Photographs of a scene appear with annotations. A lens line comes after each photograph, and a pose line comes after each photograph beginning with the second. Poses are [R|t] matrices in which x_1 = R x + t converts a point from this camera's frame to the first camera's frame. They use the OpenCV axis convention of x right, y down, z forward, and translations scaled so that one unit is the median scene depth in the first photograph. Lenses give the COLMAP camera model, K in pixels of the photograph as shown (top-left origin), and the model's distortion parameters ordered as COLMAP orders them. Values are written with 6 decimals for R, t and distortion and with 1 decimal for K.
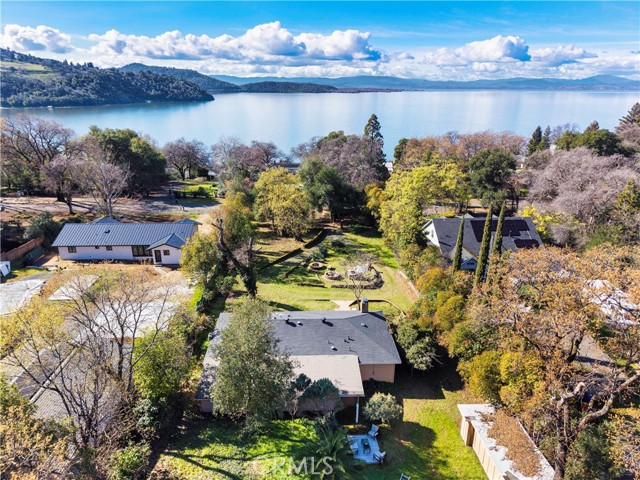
lens RADIAL K [[428.9, 0, 322.2], [0, 428.9, 240.5], [0, 0, 1]] dist [0.025233, -0.024850]
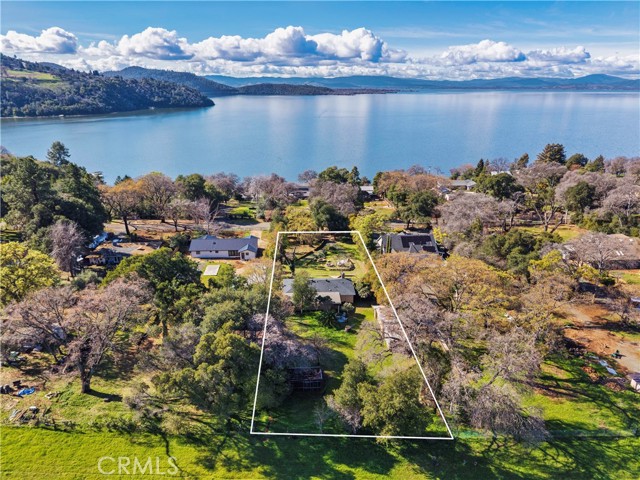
lens RADIAL K [[428.9, 0, 317.7], [0, 428.9, 241.3], [0, 0, 1]] dist [0.025233, -0.024850]
pose [[0.999980, -0.005370, -0.003479, -0.017001], [0.005380, 0.999981, 0.003121, -0.023552], [0.003463, -0.003139, 0.999989, -0.689360]]
